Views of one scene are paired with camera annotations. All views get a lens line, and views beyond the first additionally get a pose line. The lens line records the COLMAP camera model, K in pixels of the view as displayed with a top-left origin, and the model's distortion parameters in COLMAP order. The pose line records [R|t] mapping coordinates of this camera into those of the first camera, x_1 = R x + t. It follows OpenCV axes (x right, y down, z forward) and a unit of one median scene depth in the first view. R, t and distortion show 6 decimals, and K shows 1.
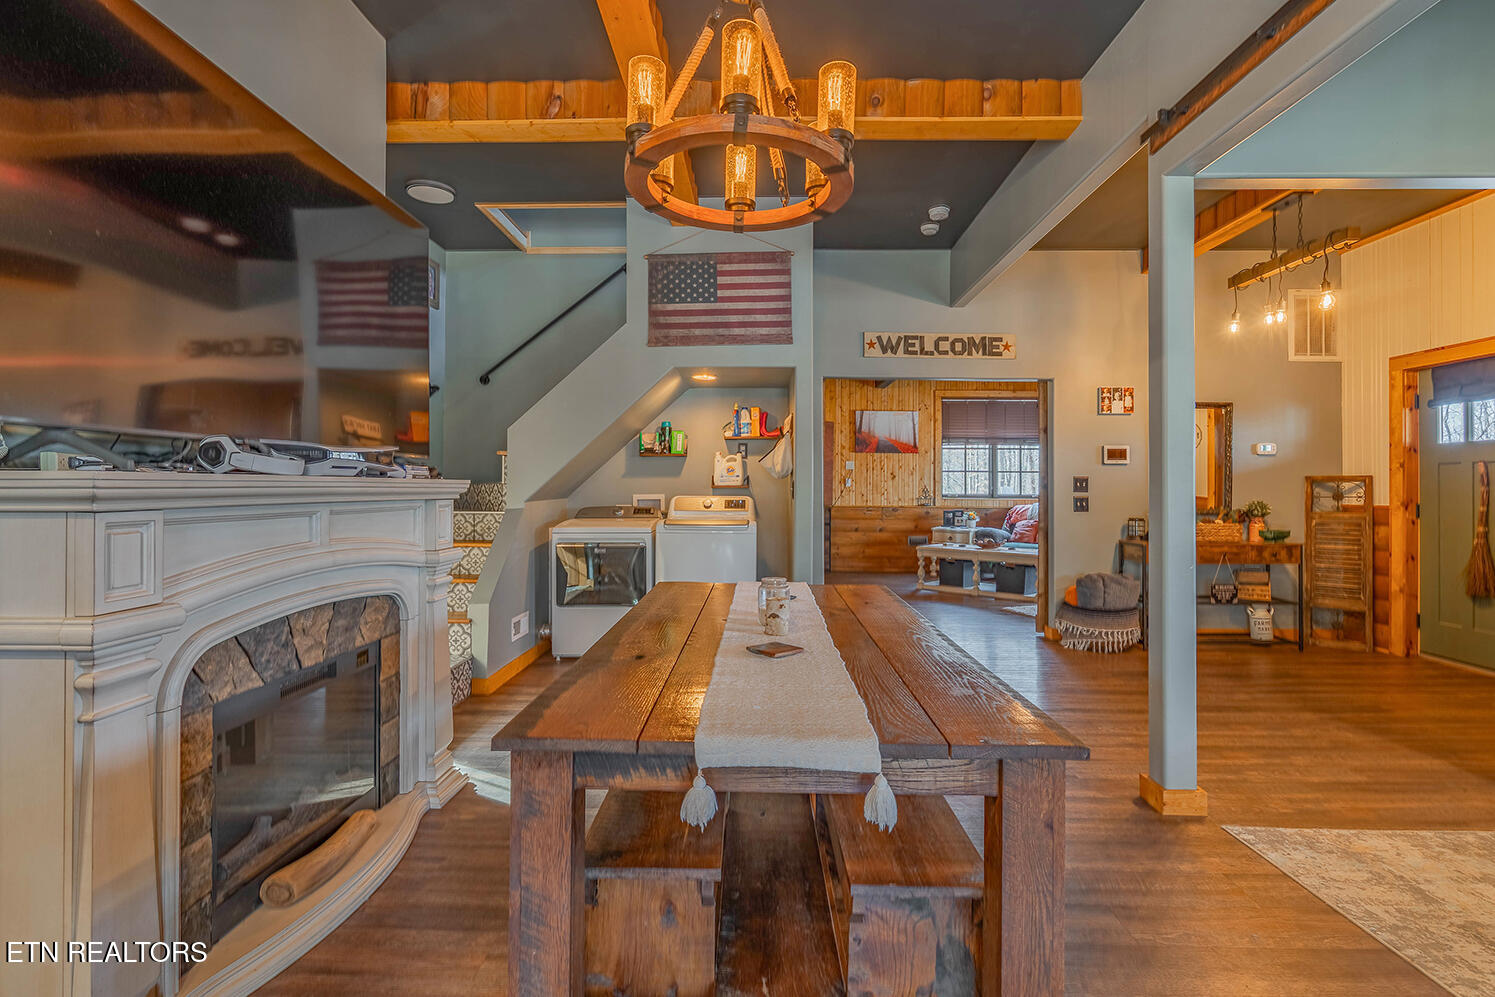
lens RADIAL K [[684.6, 0, 746.4], [0, 684.6, 482.7], [0, 0, 1]] dist [-0.003006, -0.000176]
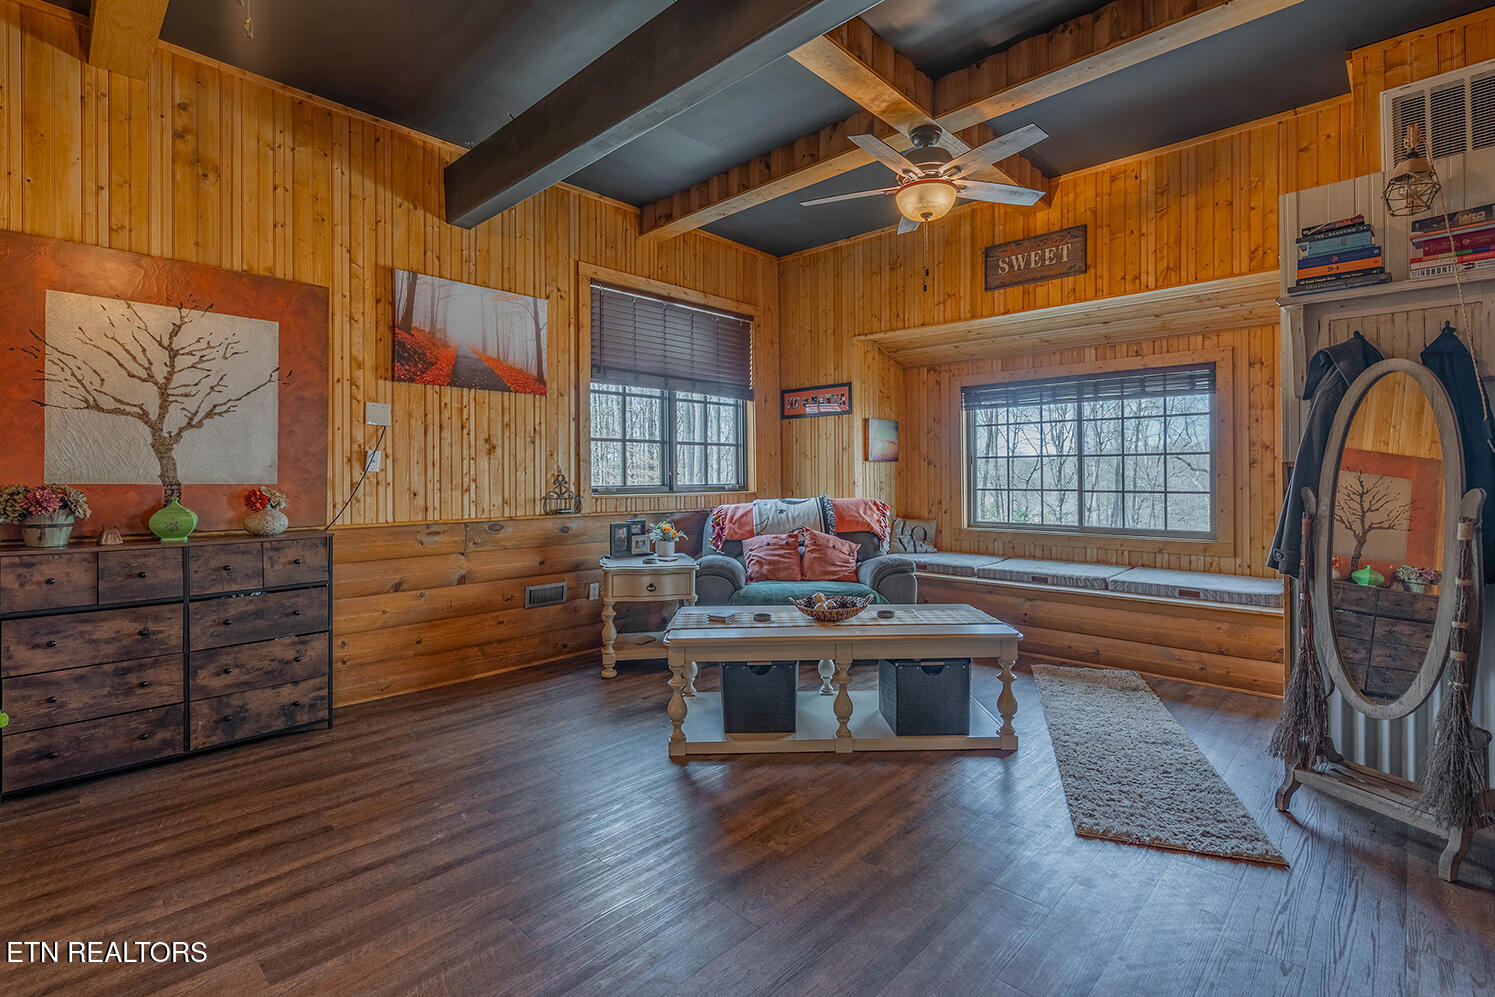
lens RADIAL K [[688.3, 0, 753.6], [0, 688.3, 476.8], [0, 0, 1]] dist [-0.003487, 0.000119]
pose [[0.671616, -0.009762, 0.740835, 0.025198], [0.002691, 0.999939, 0.010737, 0.009507], [-0.740895, -0.005218, 0.671601, 1.199128]]
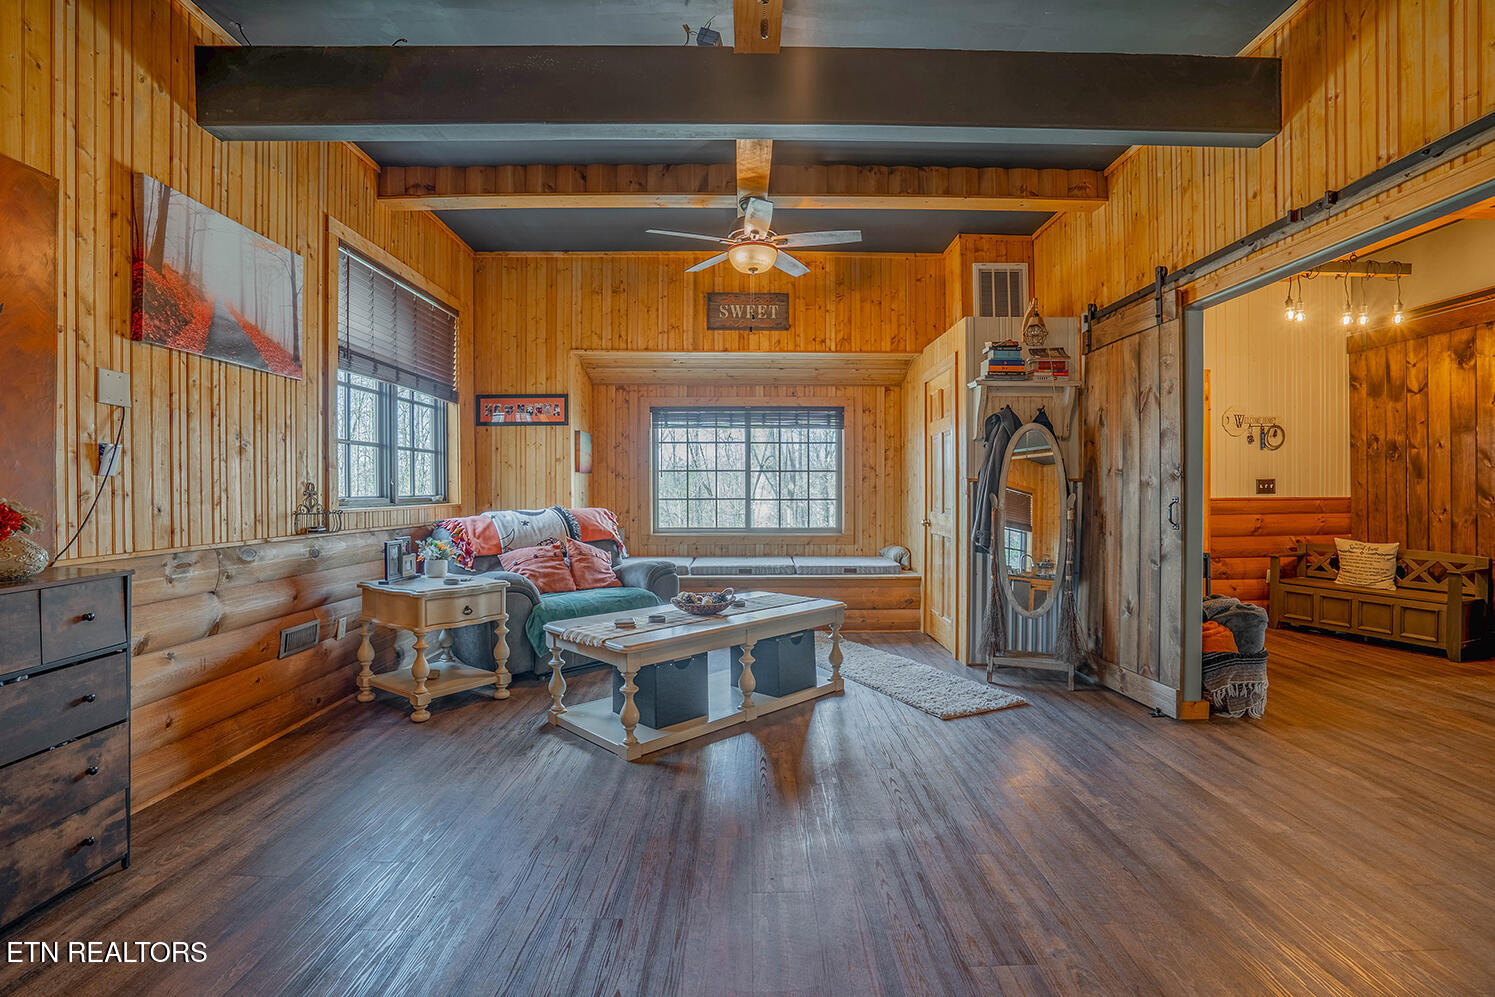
lens RADIAL K [[695.3, 0, 753.5], [0, 695.3, 497.1], [0, 0, 1]] dist [-0.061682, 0.021863]
pose [[-0.029023, -0.019189, 0.999395, -0.182716], [-0.006863, 0.999796, 0.018998, 0.013729], [-0.999555, -0.006307, -0.029149, 1.557181]]
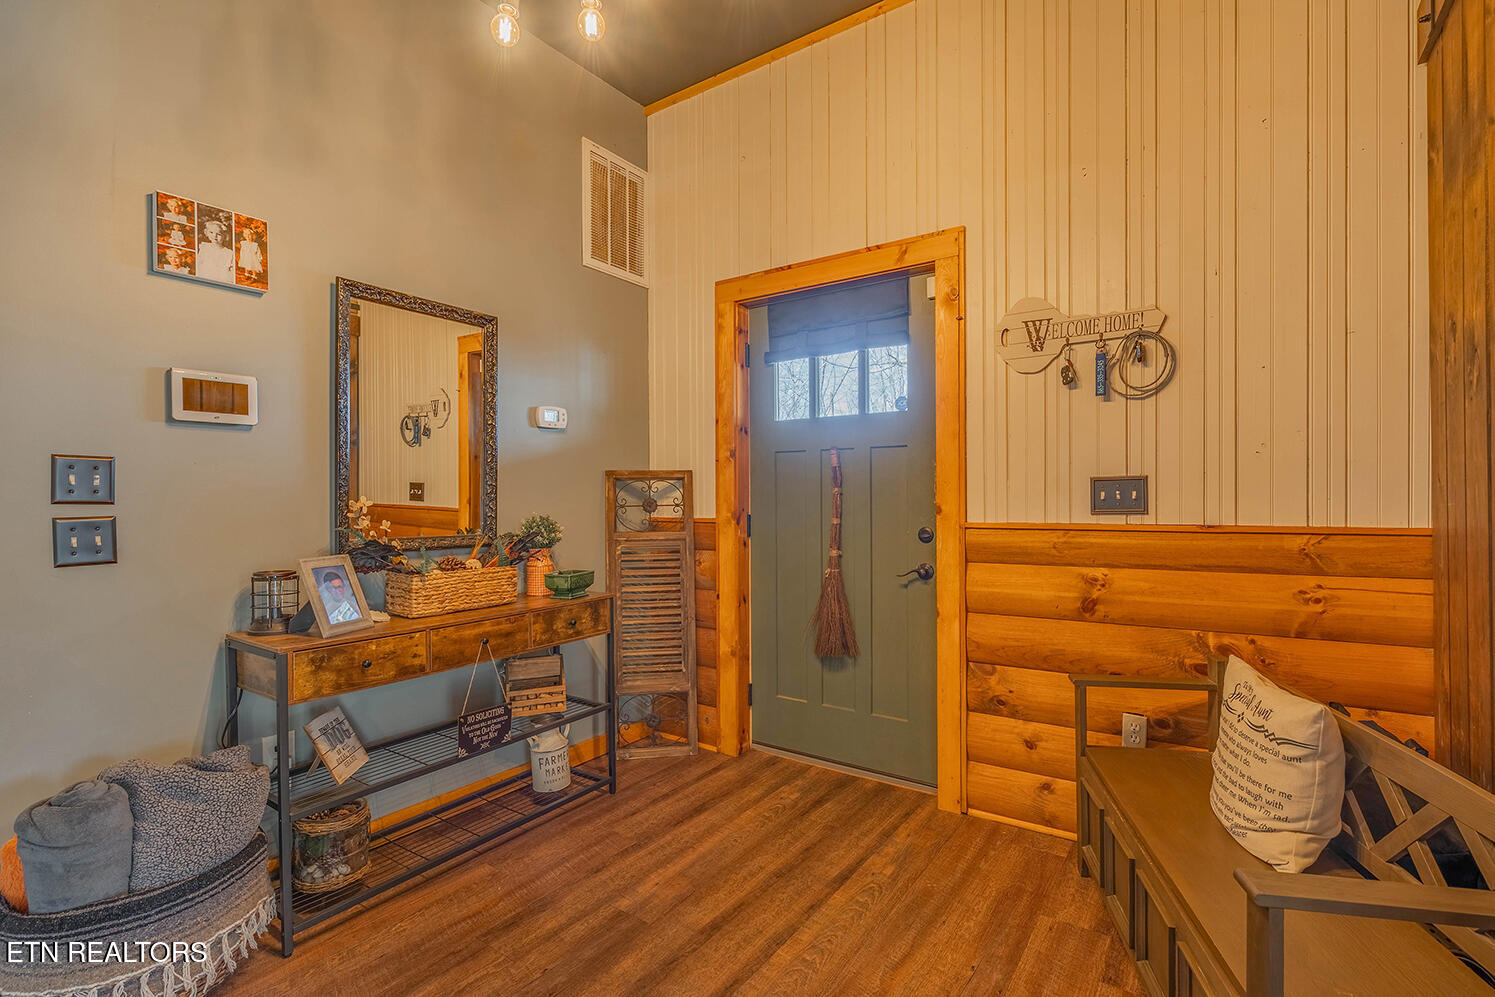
lens RADIAL K [[685.6, 0, 754.3], [0, 685.6, 505.0], [0, 0, 1]] dist [-0.001841, 0.000271]
pose [[0.554789, -0.016457, 0.831828, 0.429532], [0.001301, 0.999820, 0.018913, 0.009311], [-0.831990, -0.009411, 0.554711, 0.610730]]
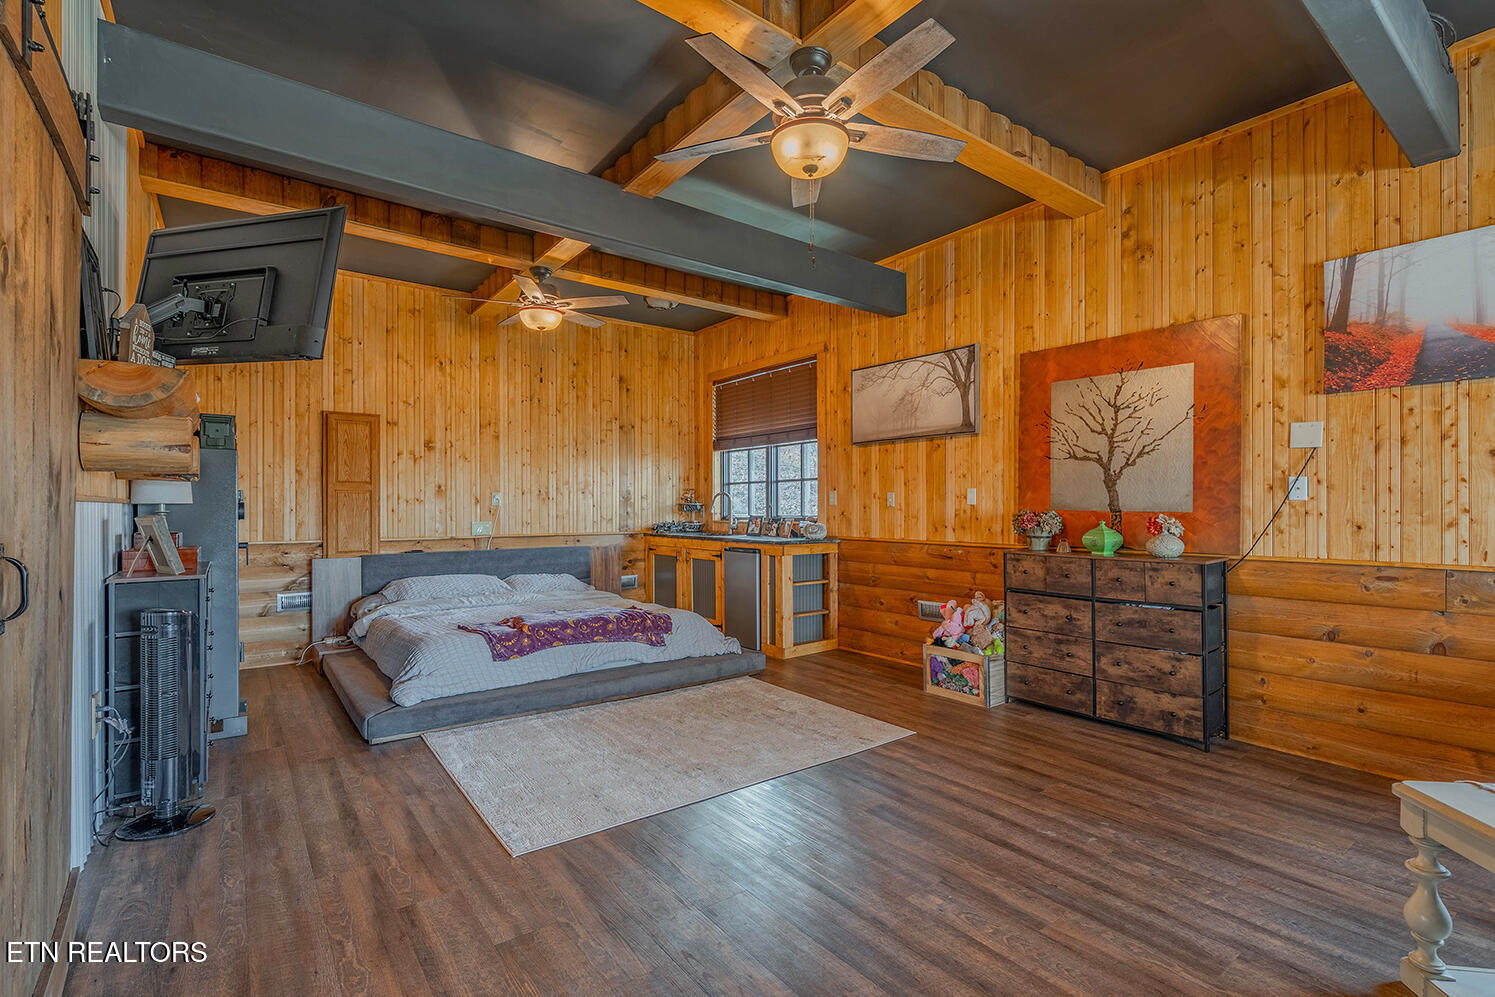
lens RADIAL K [[685.6, 0, 754.3], [0, 685.6, 505.0], [0, 0, 1]] dist [-0.001841, 0.000271]
pose [[0.625106, -0.008079, -0.780498, 0.480462], [0.010563, 0.999942, -0.001890, 0.011318], [0.780469, -0.007063, 0.625155, 1.179275]]
